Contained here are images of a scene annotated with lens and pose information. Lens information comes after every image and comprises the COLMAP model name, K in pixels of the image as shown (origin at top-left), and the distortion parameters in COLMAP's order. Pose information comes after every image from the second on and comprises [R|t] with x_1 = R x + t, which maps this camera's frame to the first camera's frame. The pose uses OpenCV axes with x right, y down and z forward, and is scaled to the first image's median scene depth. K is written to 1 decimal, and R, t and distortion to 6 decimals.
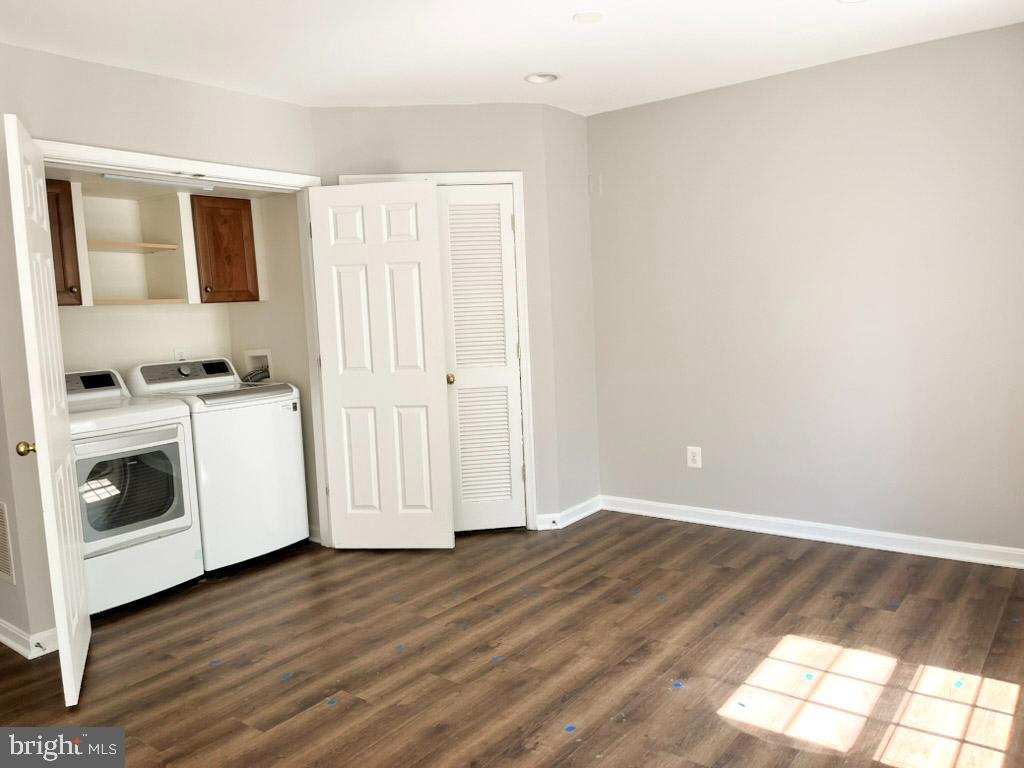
lens RADIAL K [[773.9, 0, 507.8], [0, 773.9, 389.7], [0, 0, 1]] dist [0.059641, -0.069286]
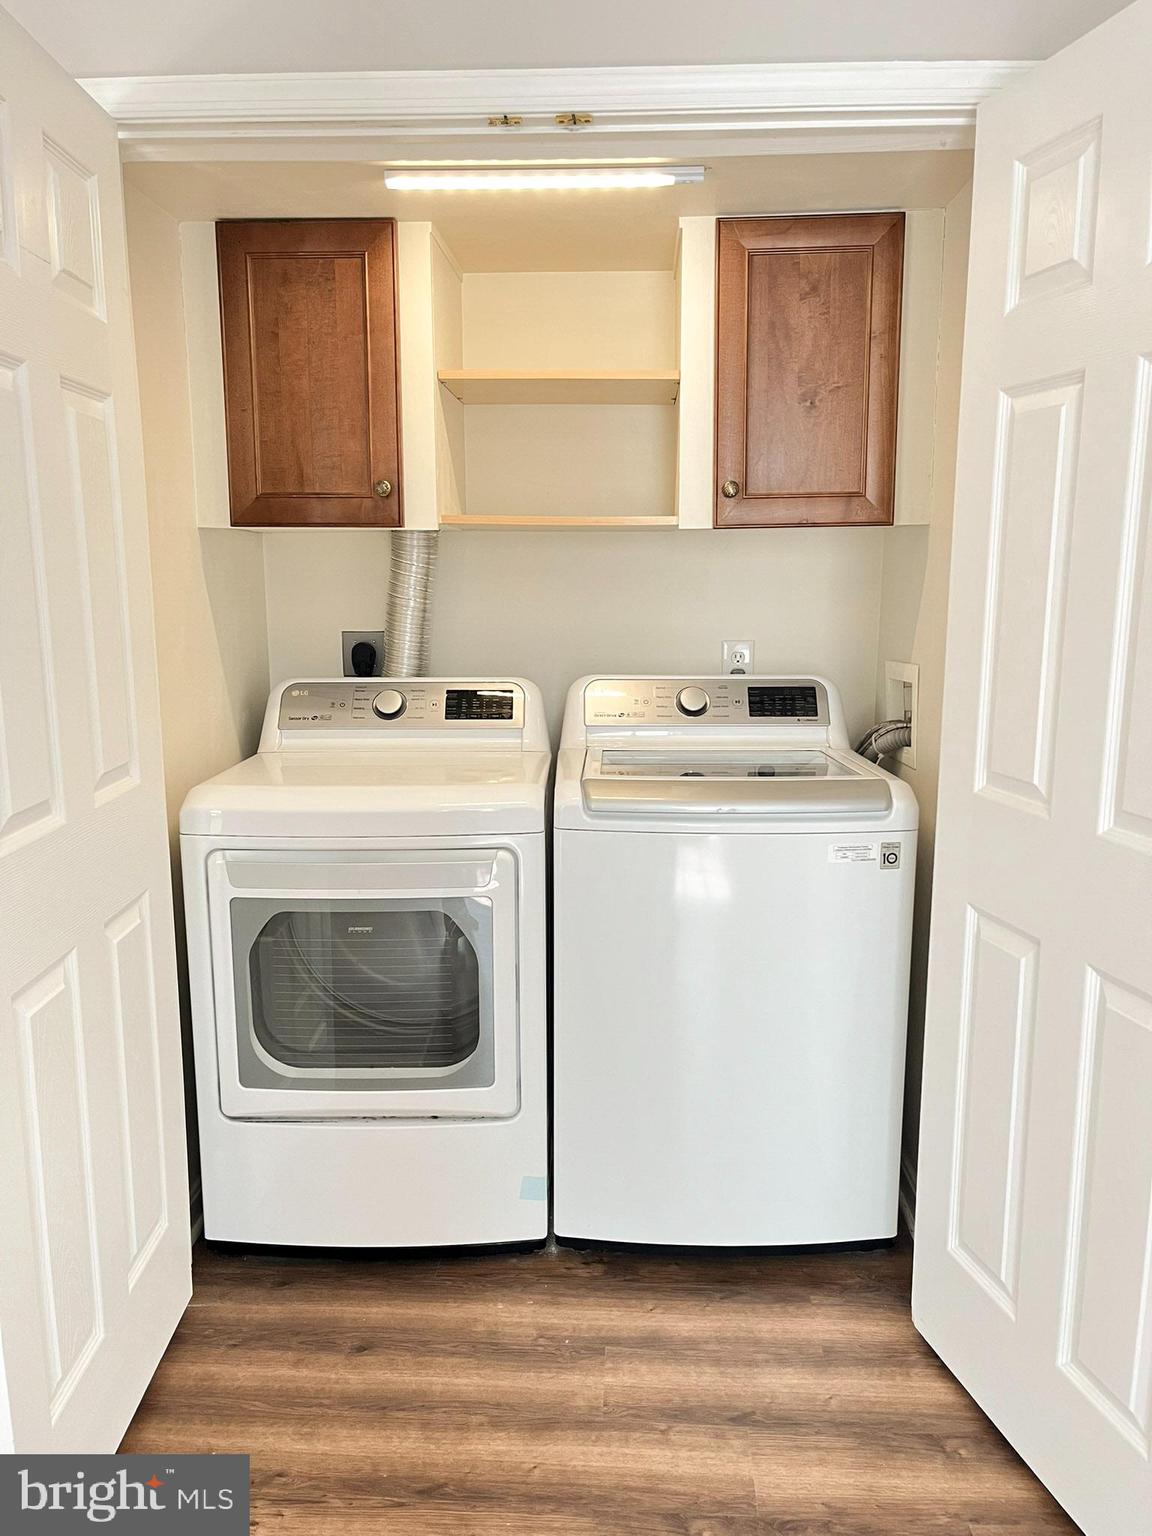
lens RADIAL K [[1160.8, 0, 576.0], [0, 1160.8, 768.0], [0, 0, 1]] dist [0.059641, -0.069286]
pose [[0.555382, 0.183049, -0.811199, 0.046493], [-0.112213, 0.983048, 0.145000, -0.081754], [0.823990, 0.010497, 0.566508, 0.722752]]
